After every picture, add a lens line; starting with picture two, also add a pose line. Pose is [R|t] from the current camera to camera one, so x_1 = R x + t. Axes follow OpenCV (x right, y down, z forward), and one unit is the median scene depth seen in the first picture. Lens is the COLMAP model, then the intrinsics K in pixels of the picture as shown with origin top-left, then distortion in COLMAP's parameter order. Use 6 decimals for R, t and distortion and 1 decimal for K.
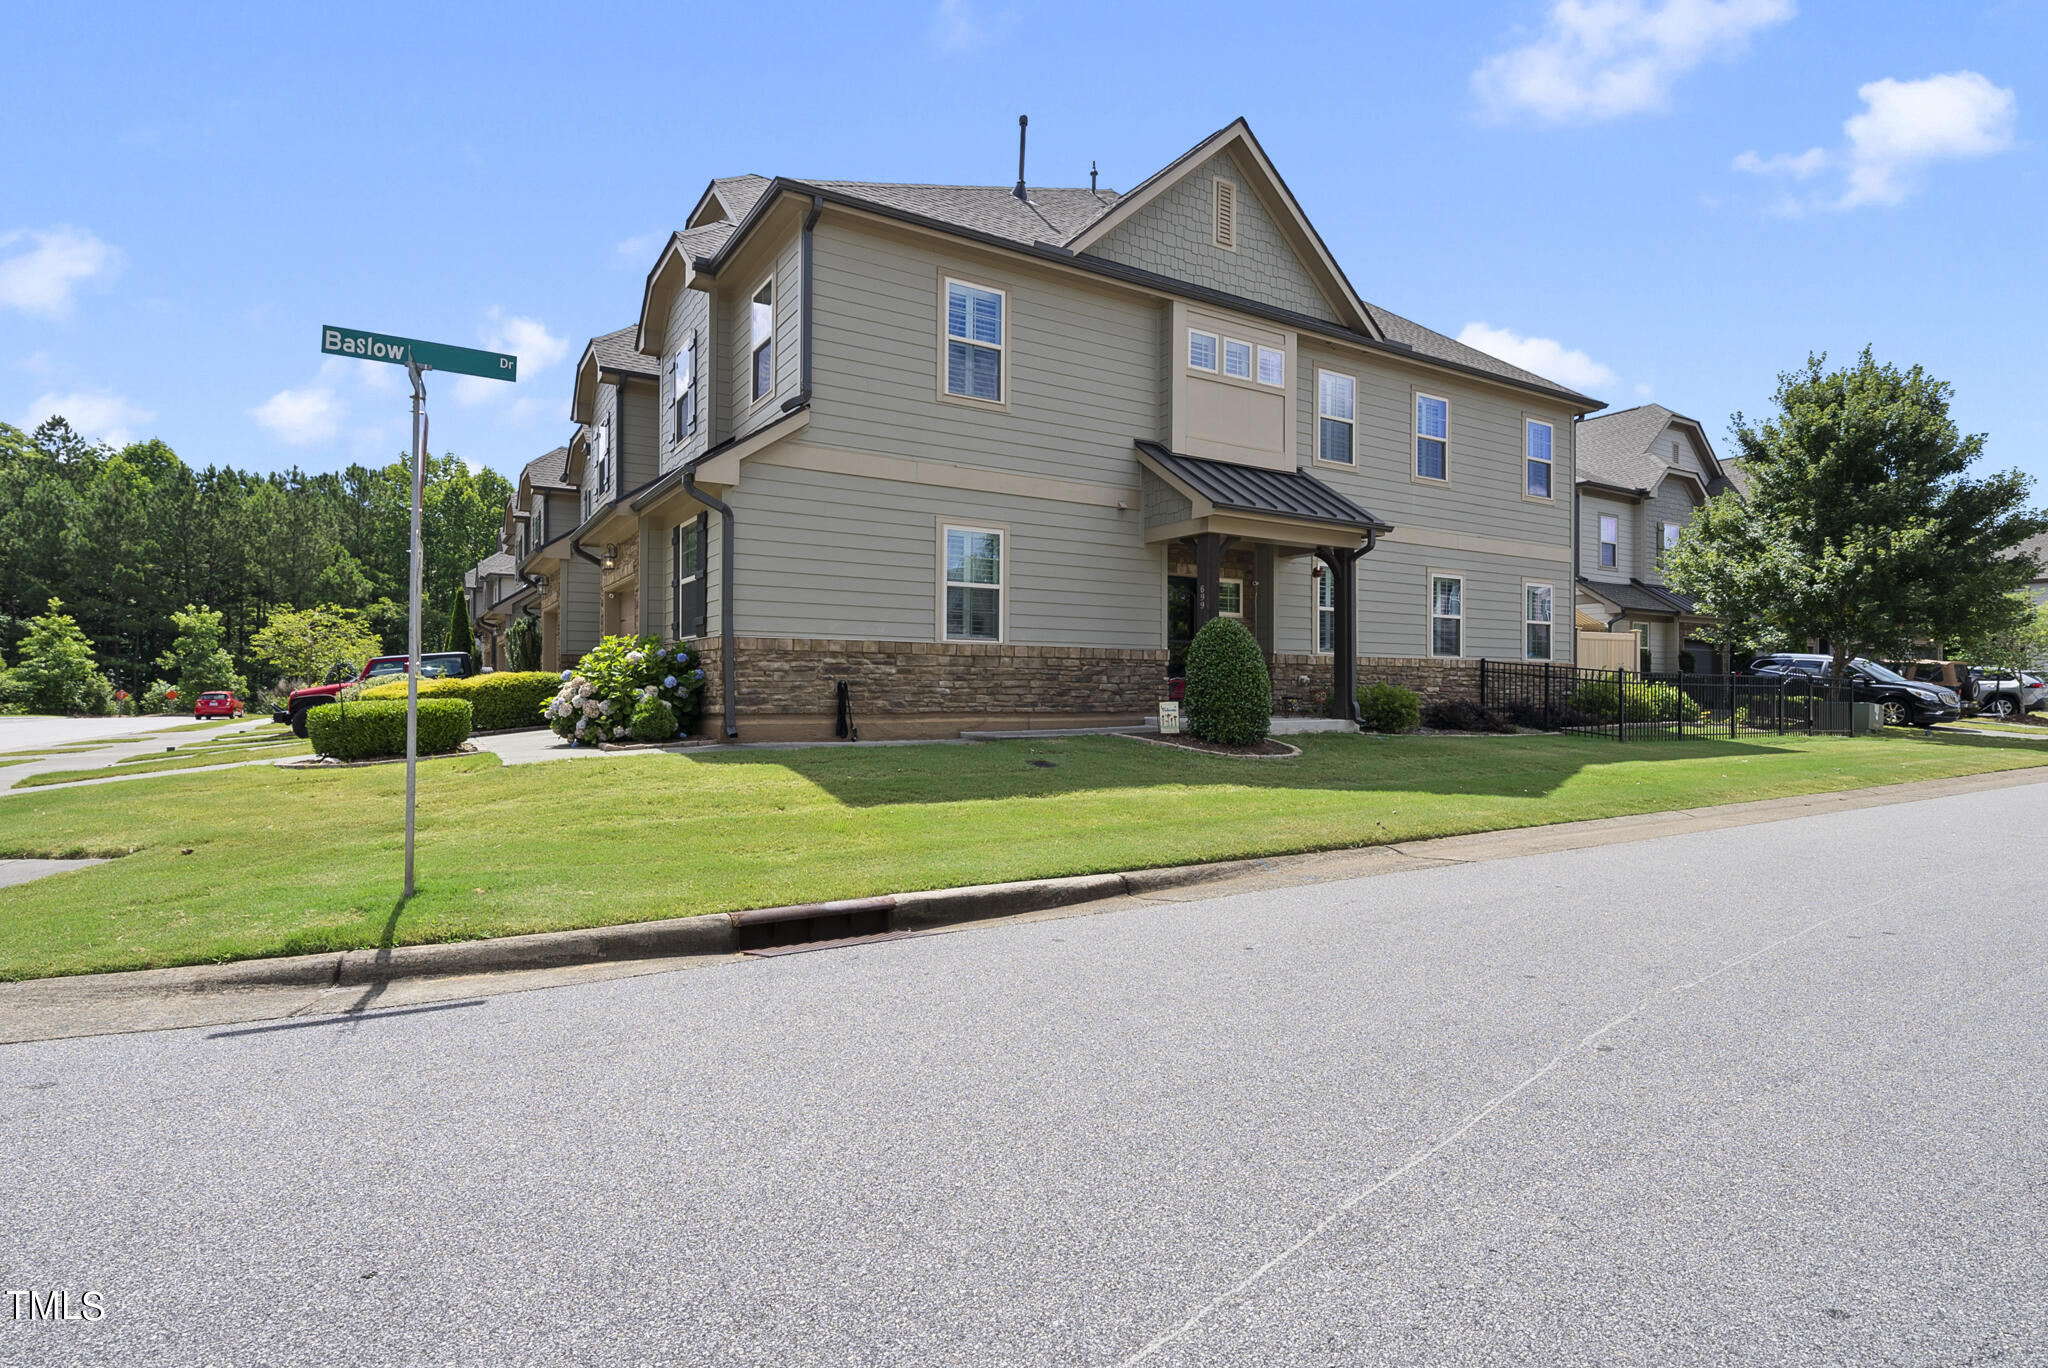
lens RADIAL K [[1019.4, 0, 1028.1], [0, 1019.4, 686.7], [0, 0, 1]] dist [0.000623, 0.000571]
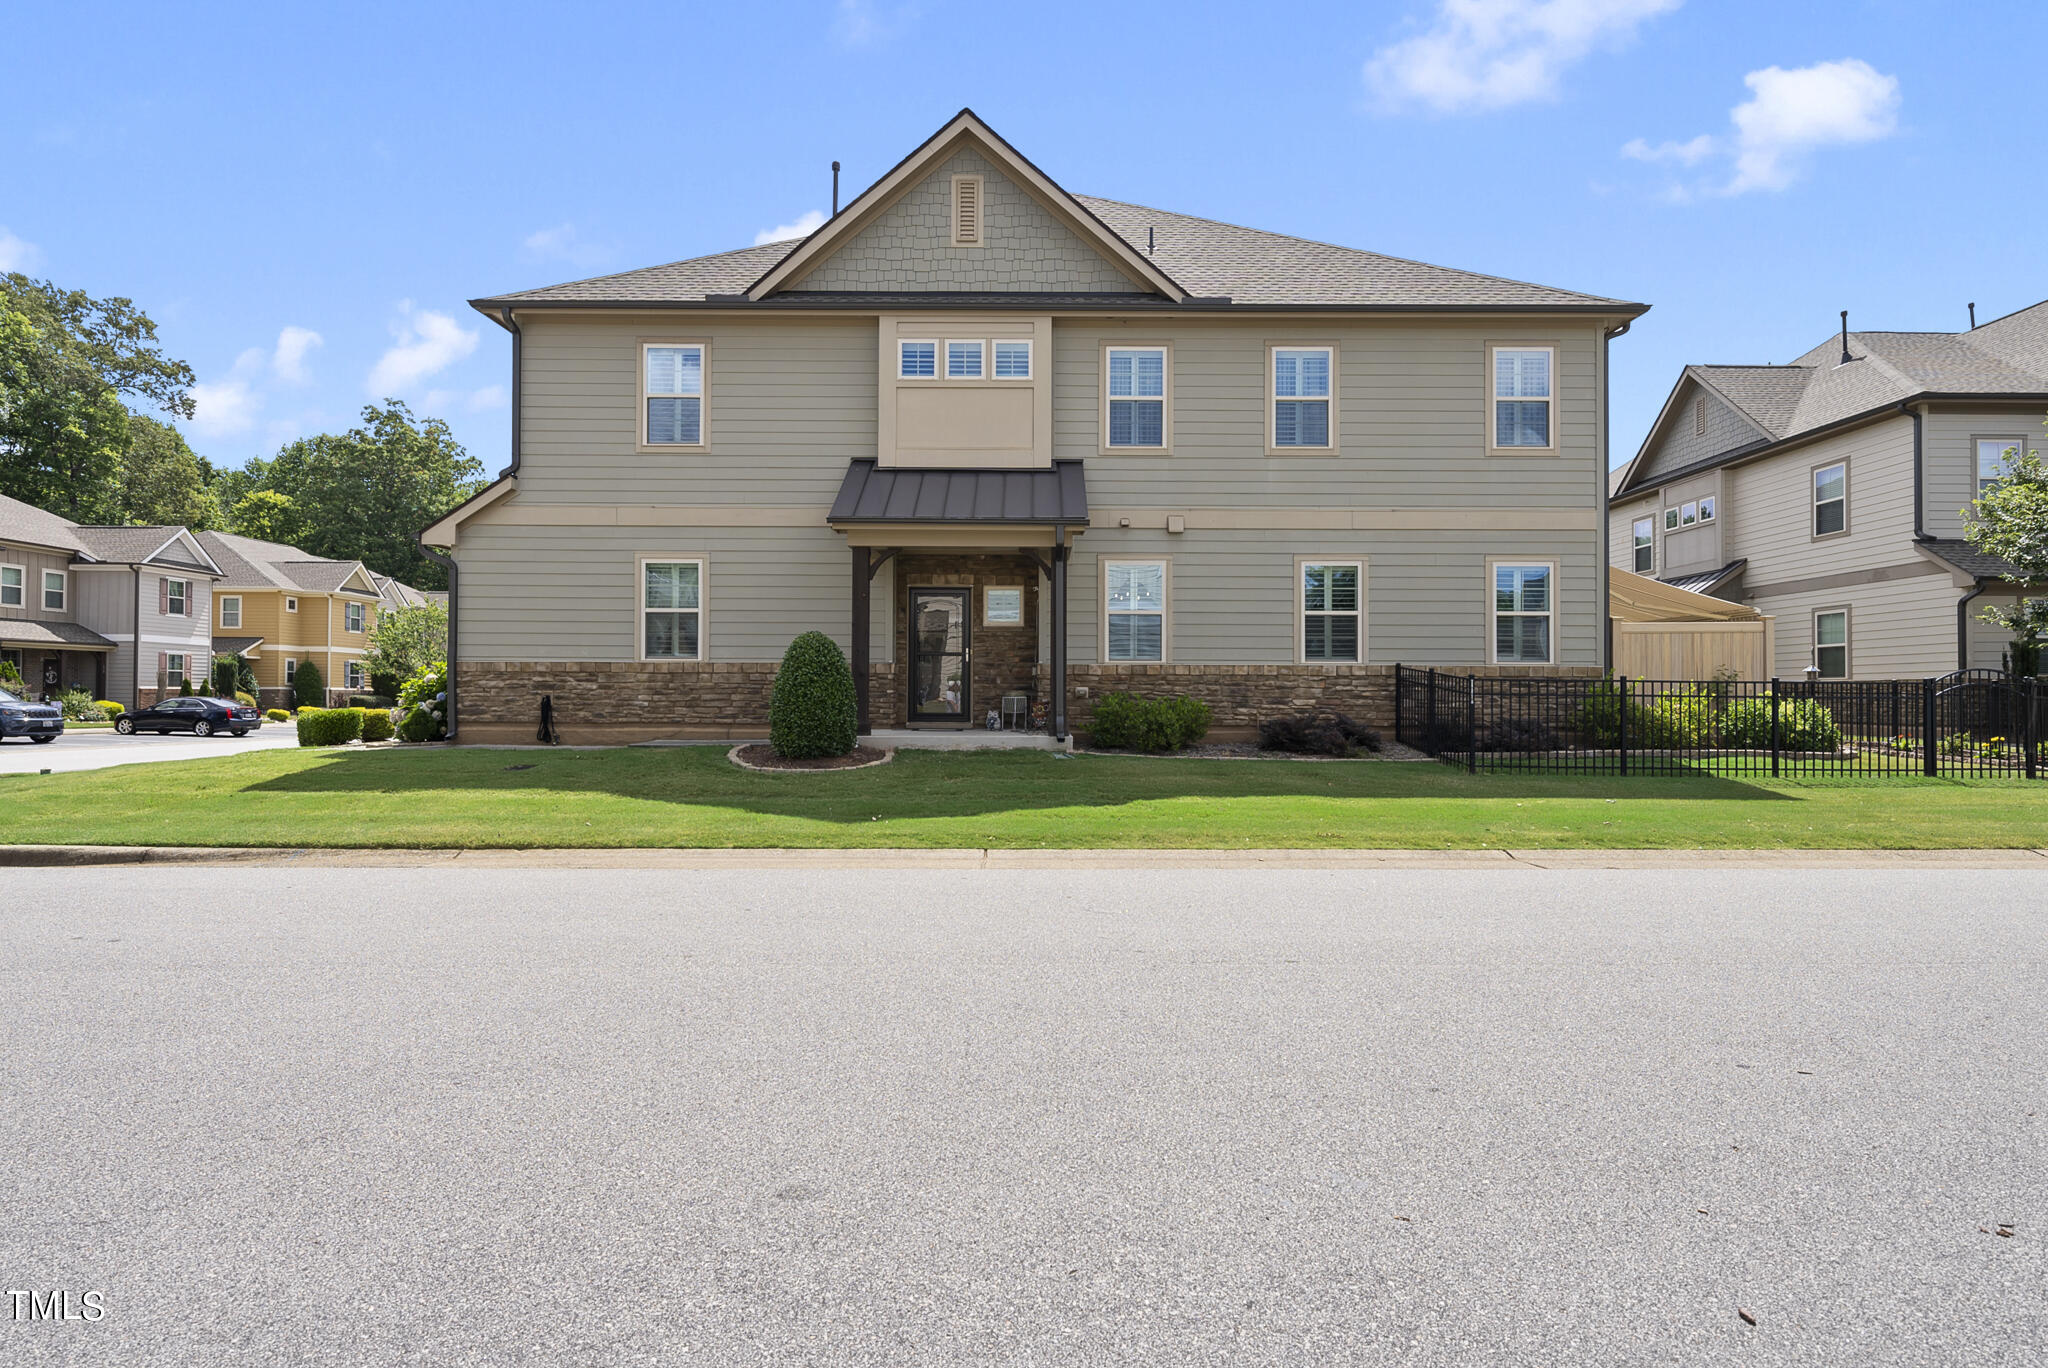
lens RADIAL K [[1019.4, 0, 1027.7], [0, 1019.4, 688.8], [0, 0, 1]] dist [0.000623, 0.000571]
pose [[0.852924, -0.006155, -0.521999, 0.786046], [0.002214, 0.999964, -0.008173, -0.002167], [0.522031, 0.005816, 0.852907, 0.220089]]
